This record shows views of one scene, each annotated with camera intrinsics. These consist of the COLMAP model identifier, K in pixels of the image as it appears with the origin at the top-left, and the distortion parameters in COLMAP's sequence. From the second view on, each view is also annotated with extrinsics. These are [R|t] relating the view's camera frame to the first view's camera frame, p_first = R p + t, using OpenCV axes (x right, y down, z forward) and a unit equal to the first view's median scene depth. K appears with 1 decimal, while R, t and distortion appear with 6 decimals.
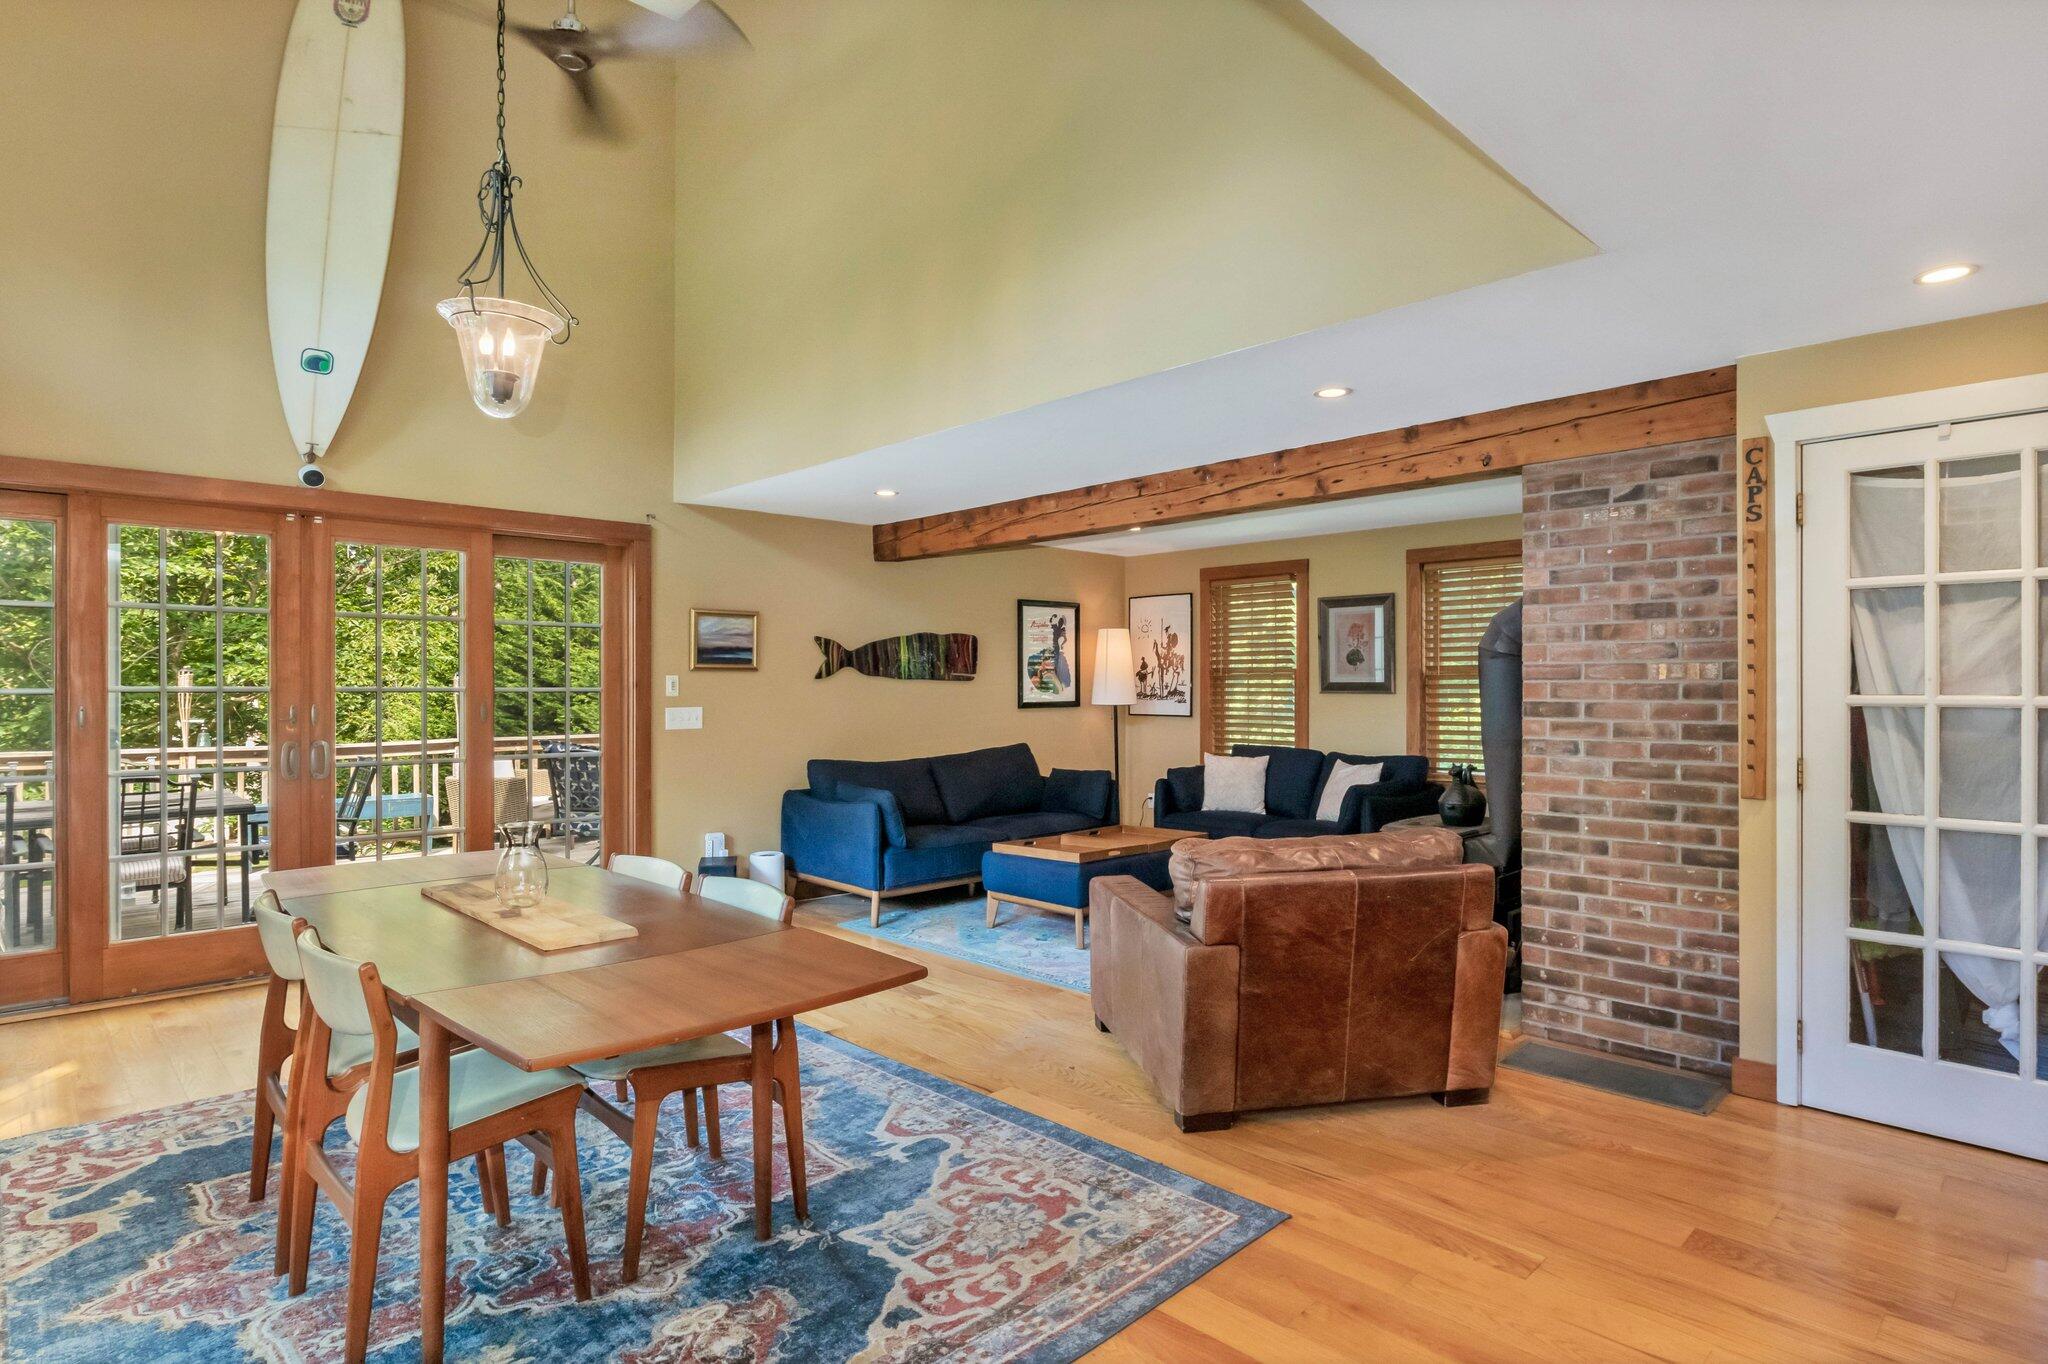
lens RADIAL K [[1057.5, 0, 1027.6], [0, 1057.5, 686.4], [0, 0, 1]] dist [-0.006968, -0.000811]
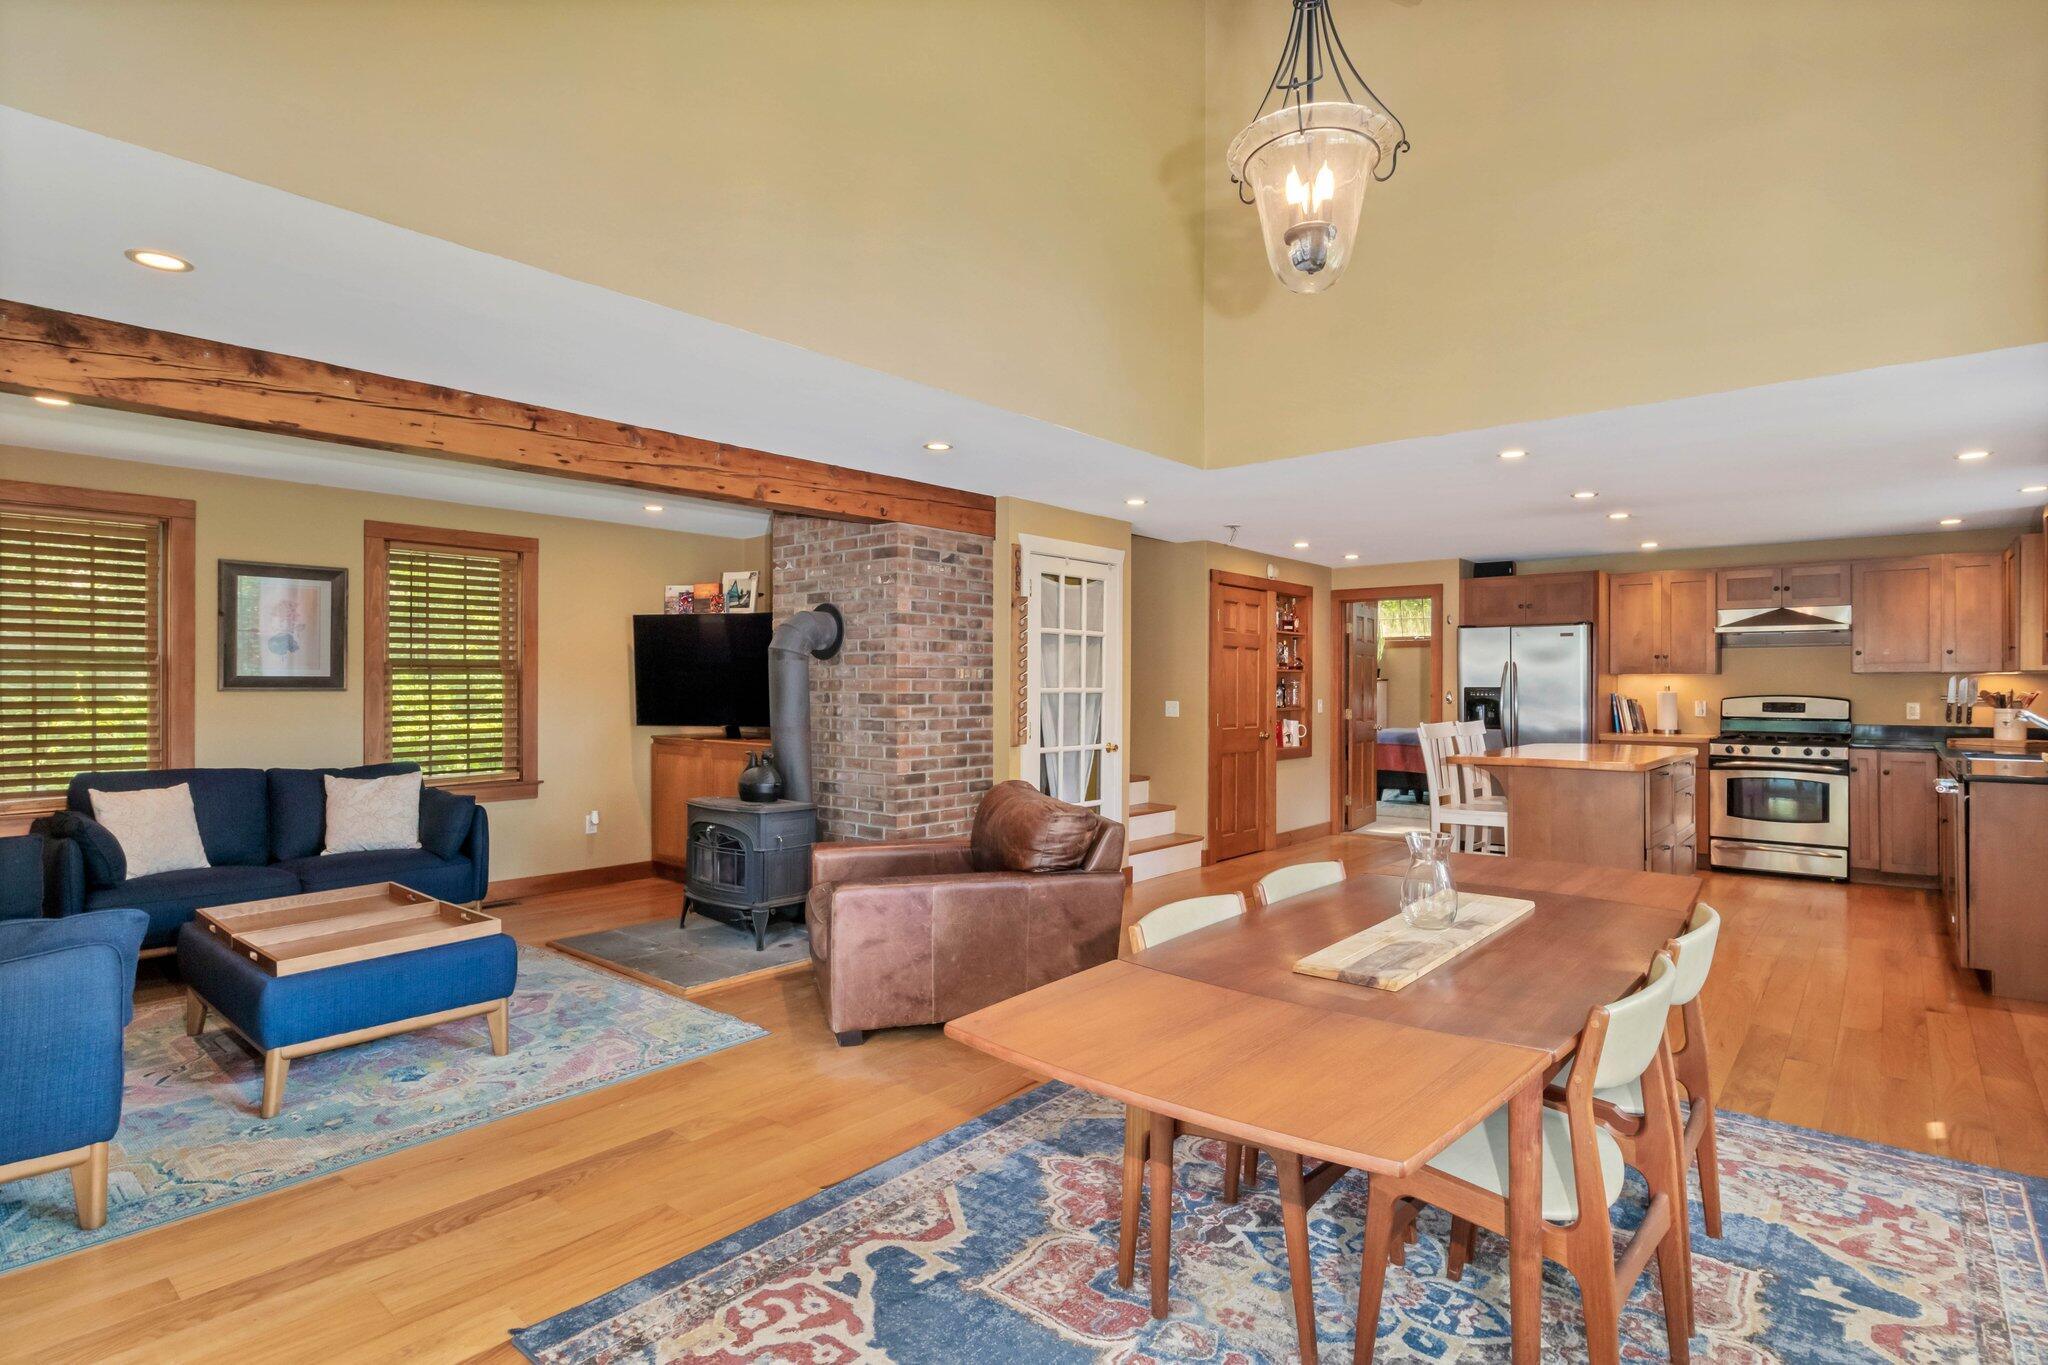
lens RADIAL K [[1024.9, 0, 1037.5], [0, 1024.9, 683.9], [0, 0, 1]] dist [-0.009671, 0.000986]
pose [[-0.092604, 0.000993, 0.995703, -0.959770], [-0.002173, 0.999997, -0.001200, 0.002870], [-0.995701, -0.002275, -0.092602, 1.033338]]
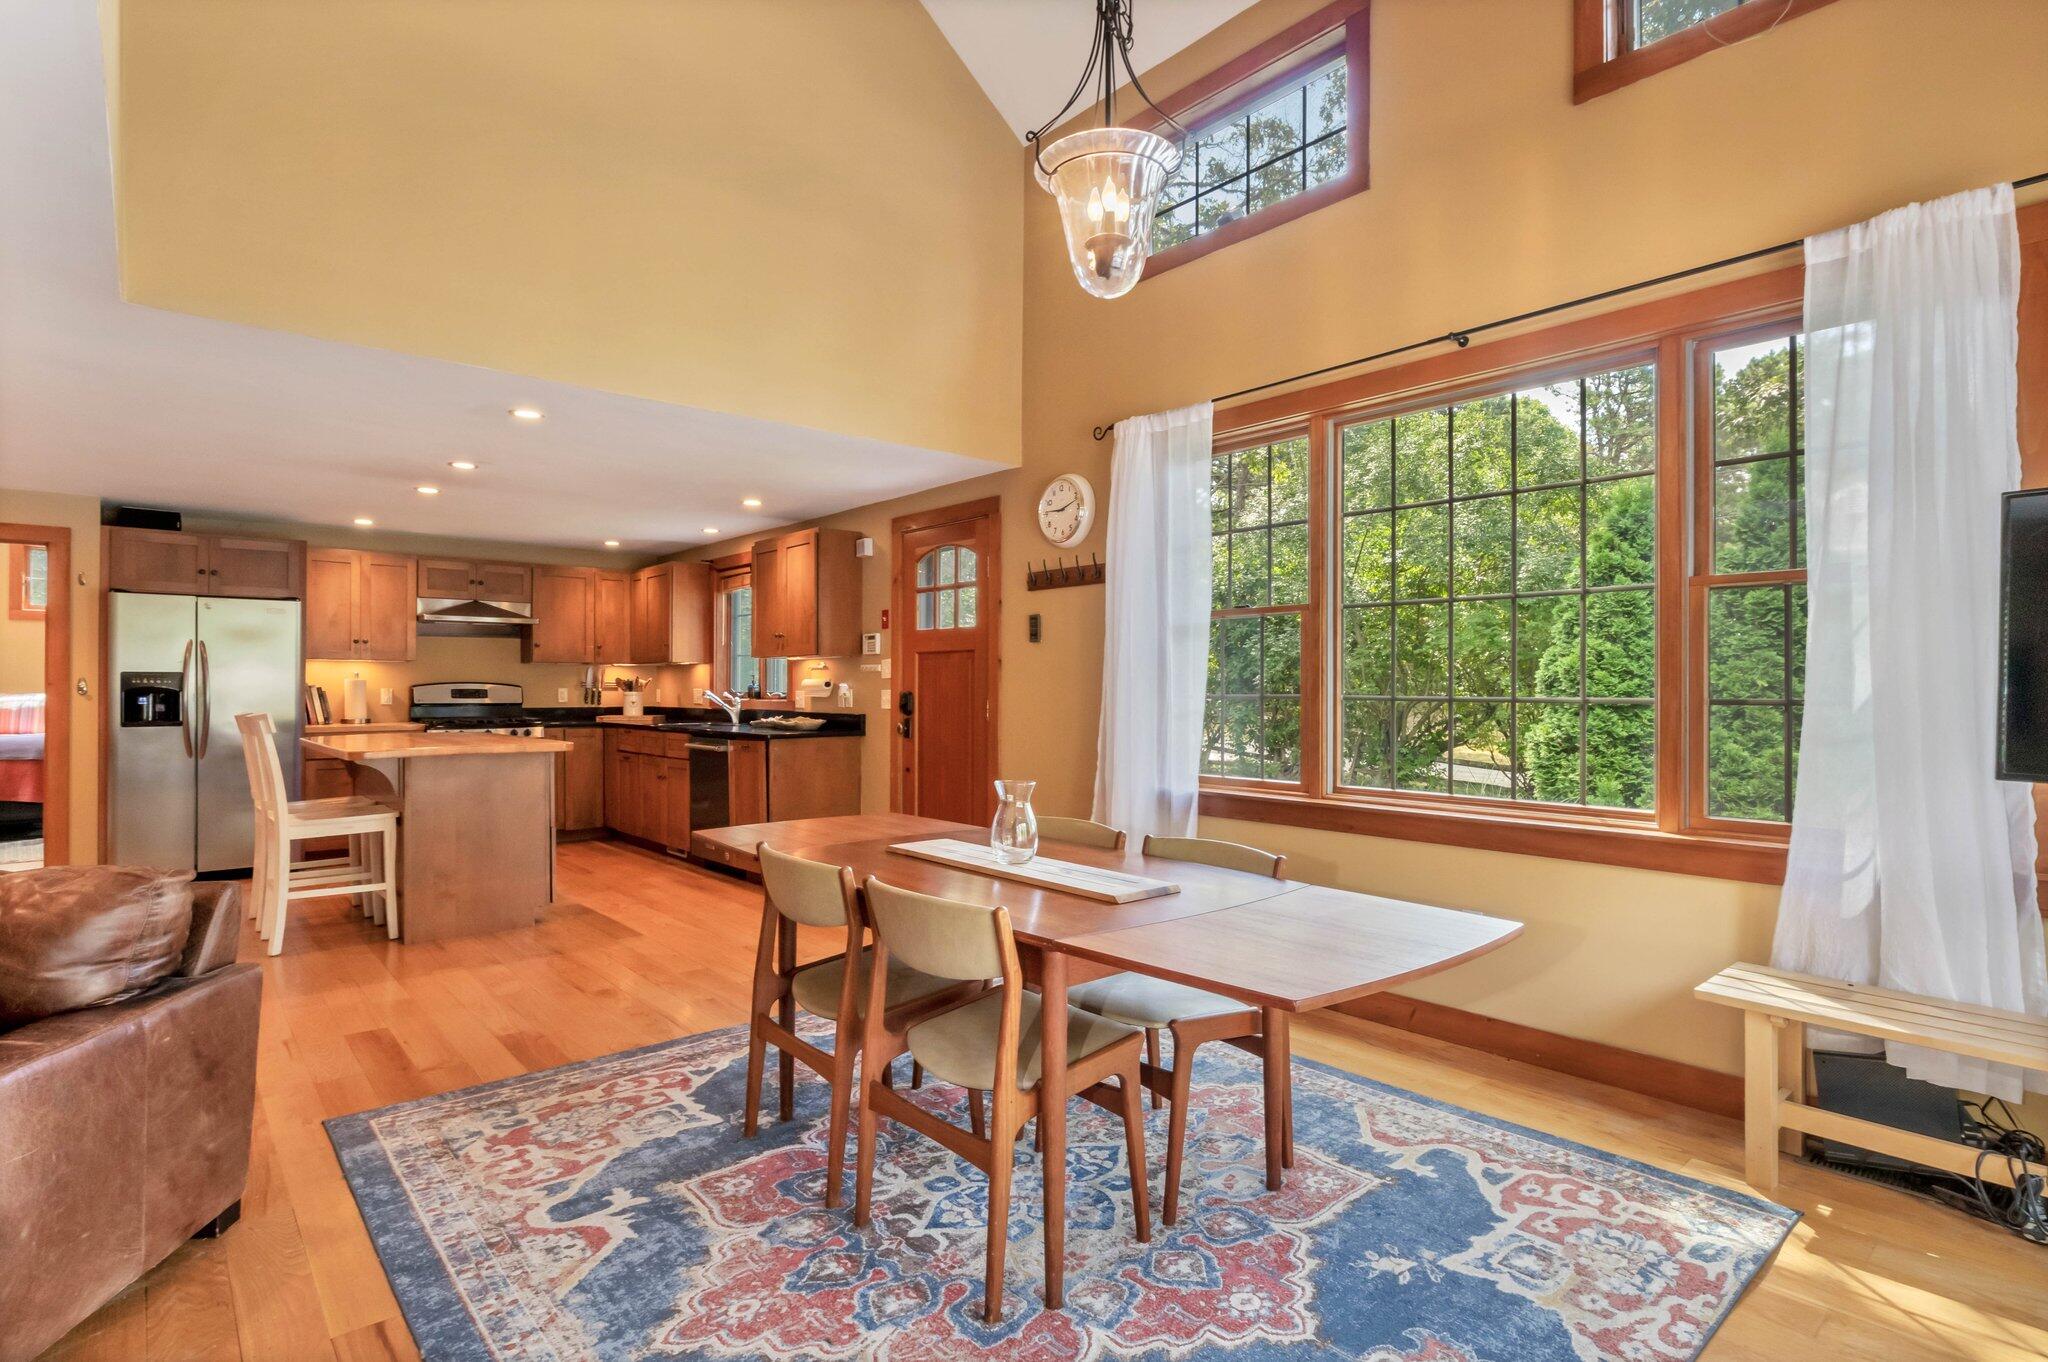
lens RADIAL K [[1024.9, 0, 1030.5], [0, 1024.9, 684.0], [0, 0, 1]] dist [-0.009671, 0.000986]
pose [[-0.998003, -0.001829, 0.063134, -0.408199], [-0.002022, 0.999993, -0.002995, 0.027519], [-0.063128, -0.003116, -0.998001, 1.461235]]
